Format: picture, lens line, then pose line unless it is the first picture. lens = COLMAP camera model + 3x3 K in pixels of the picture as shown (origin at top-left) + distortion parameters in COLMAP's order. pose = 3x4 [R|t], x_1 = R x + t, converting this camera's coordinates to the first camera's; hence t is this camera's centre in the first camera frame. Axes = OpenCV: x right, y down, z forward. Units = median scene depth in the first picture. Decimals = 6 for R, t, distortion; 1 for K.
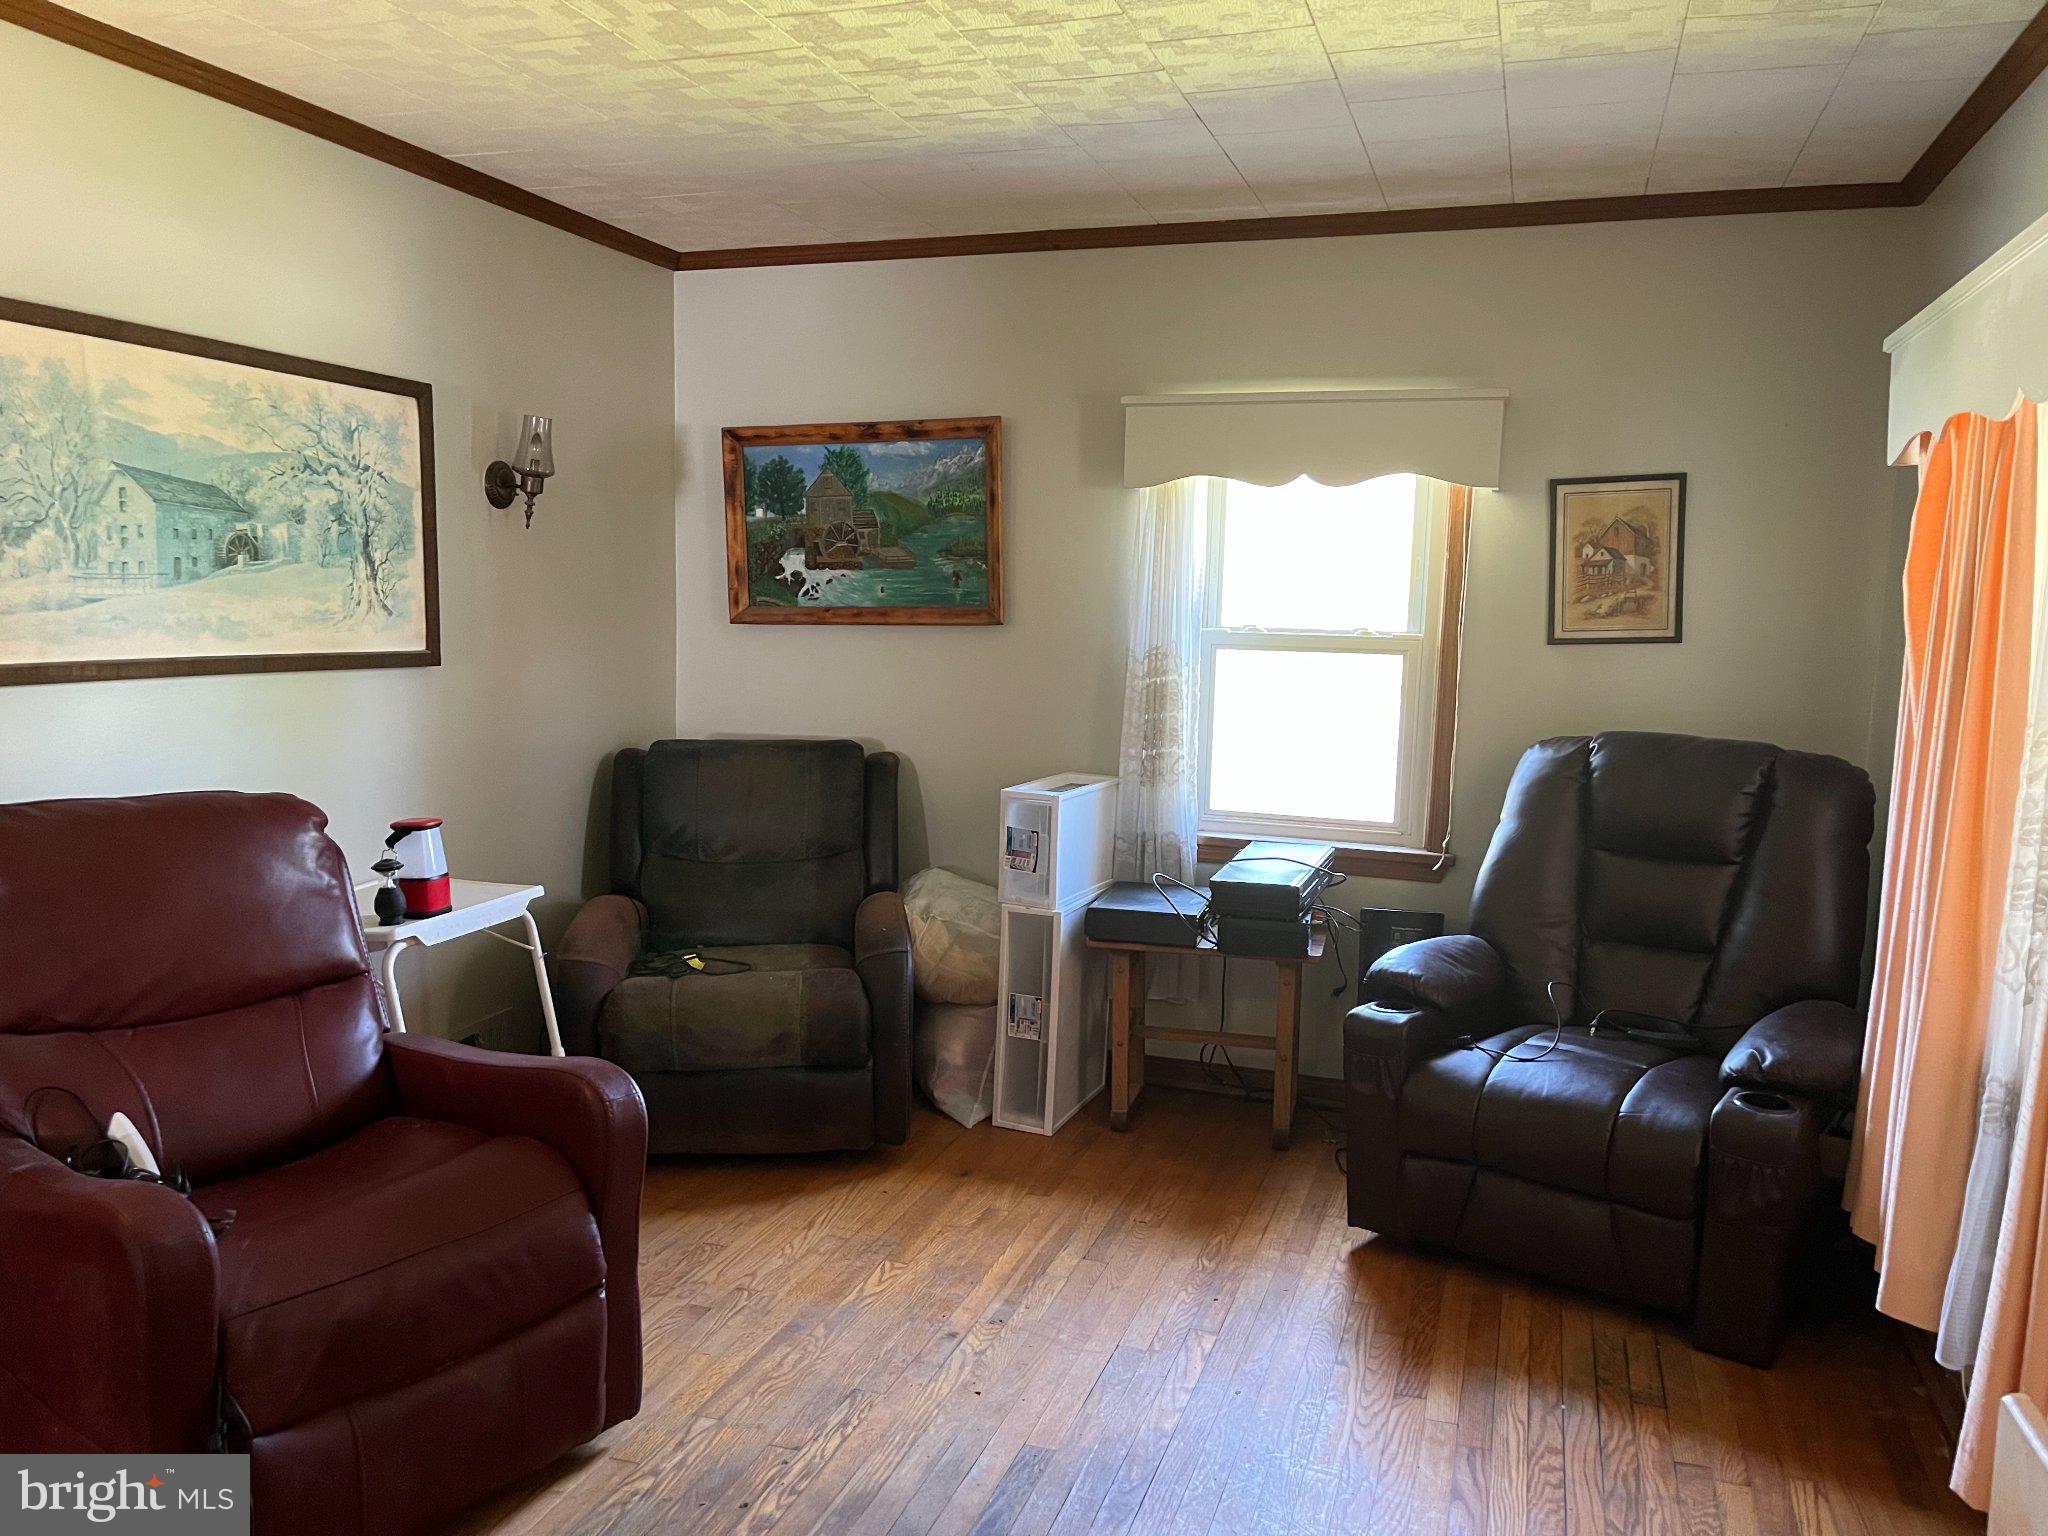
lens RADIAL K [[1559.1, 0, 1016.7], [0, 1559.1, 796.0], [0, 0, 1]] dist [0.123140, -0.164717]
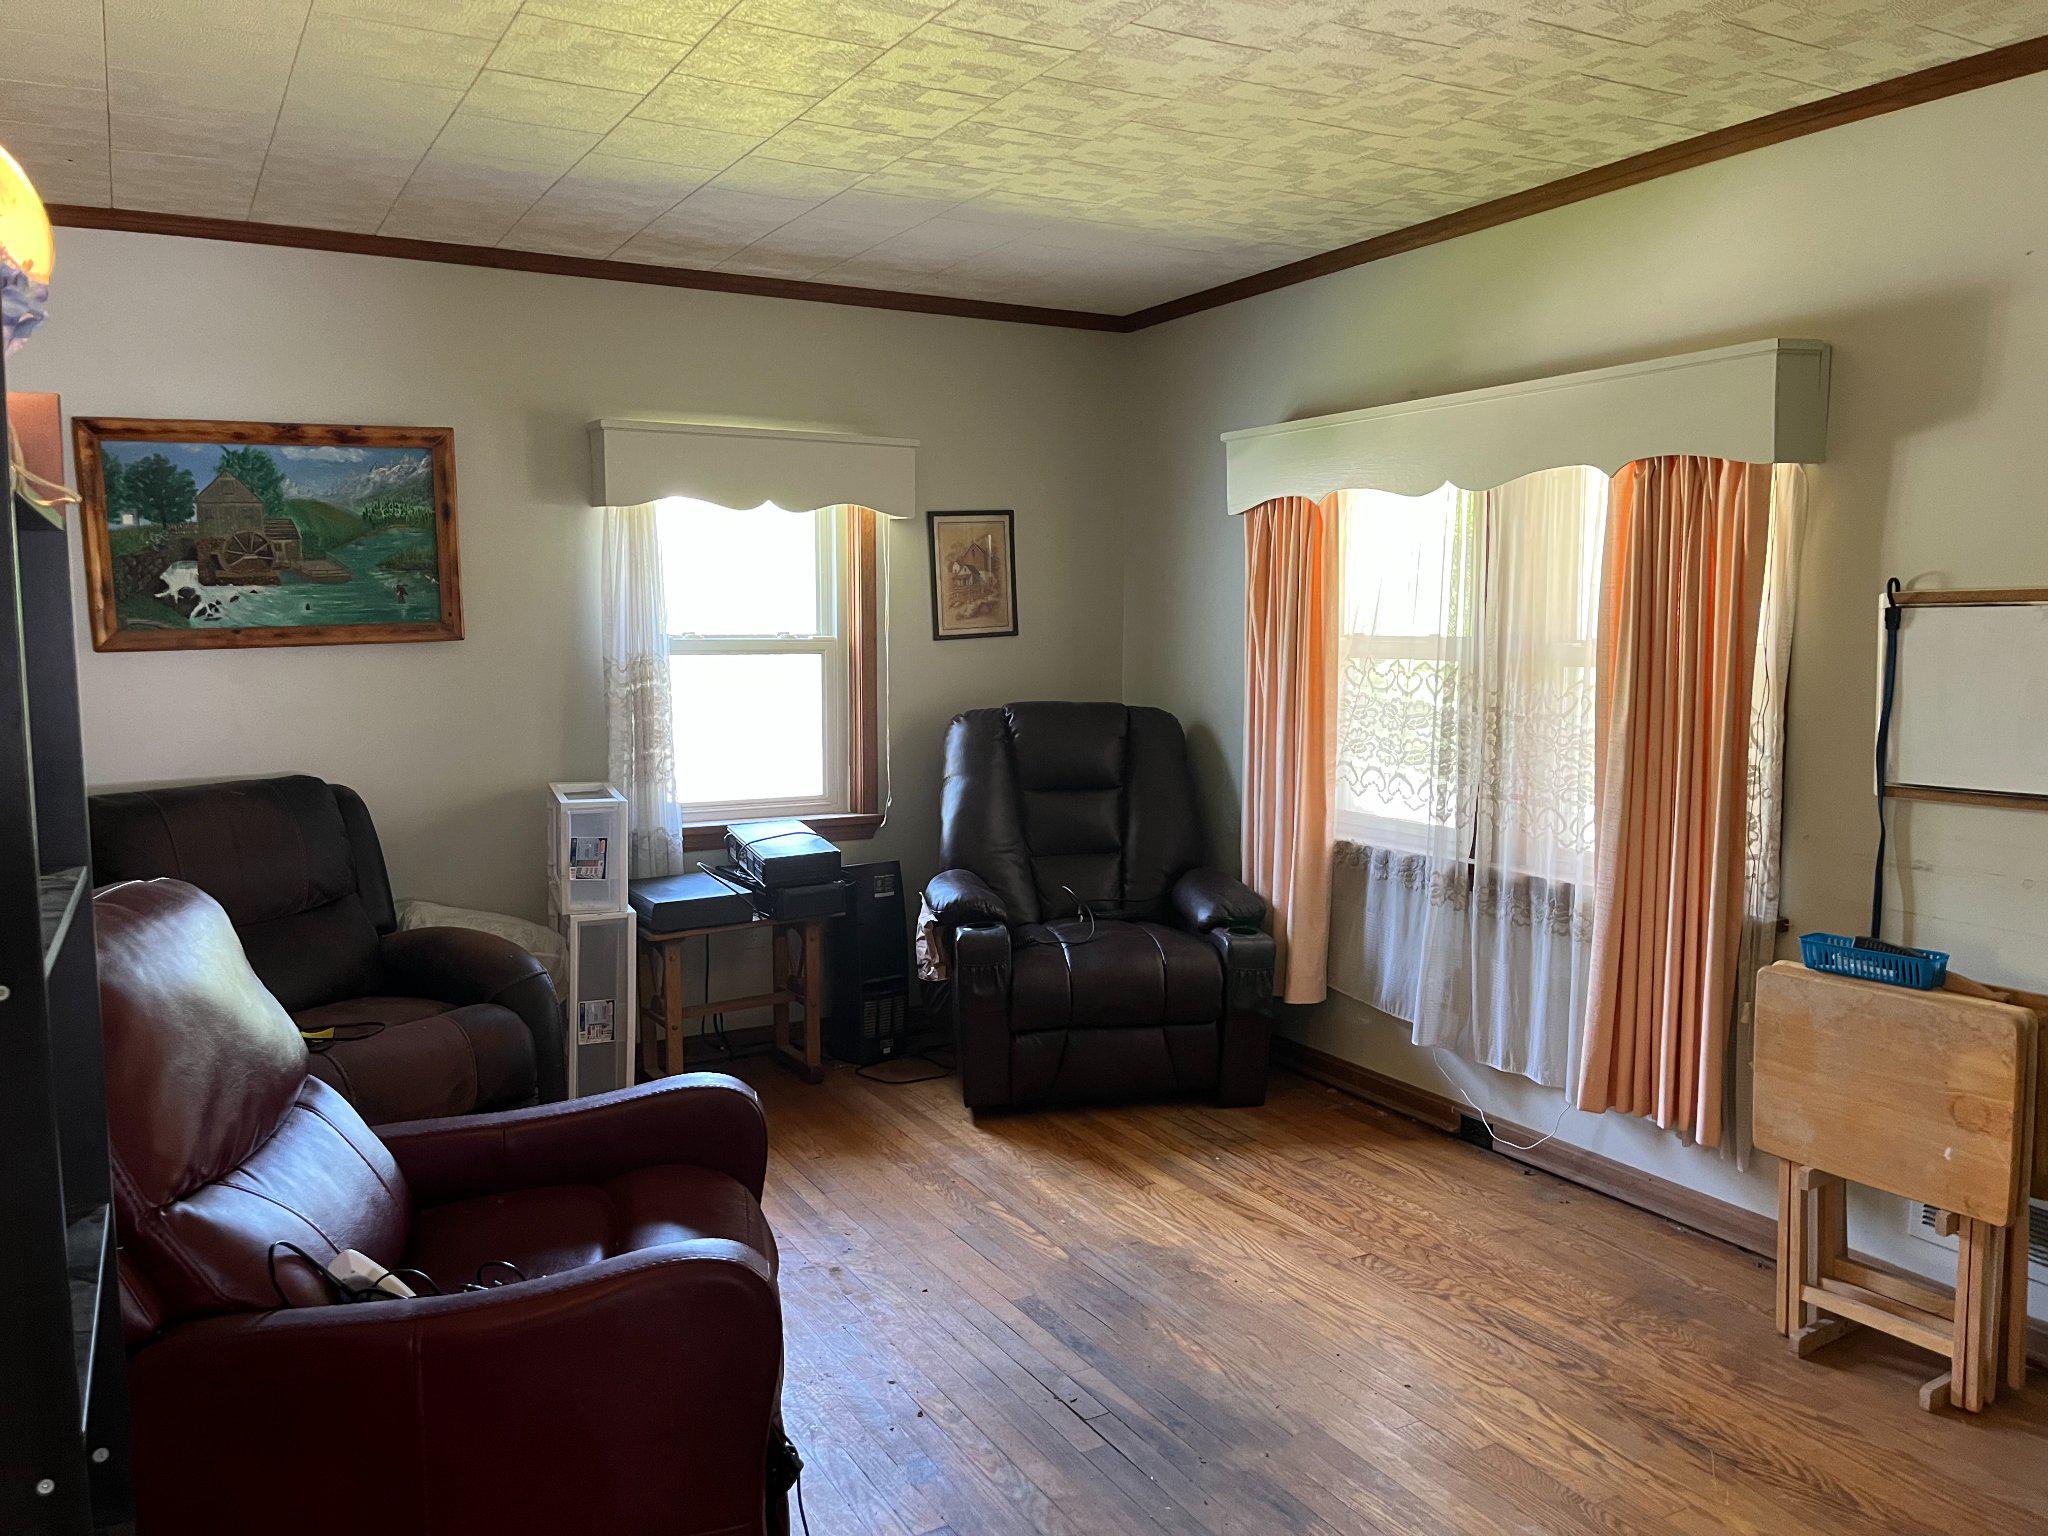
lens RADIAL K [[1585.1, 0, 1024.0], [0, 1585.1, 768.0], [0, 0, 1]] dist [0.084065, -0.063207]
pose [[0.676096, -0.098788, 0.730161, -0.504573], [0.111701, 0.993260, 0.030955, -0.022370], [-0.728297, 0.060631, 0.682574, 0.069968]]
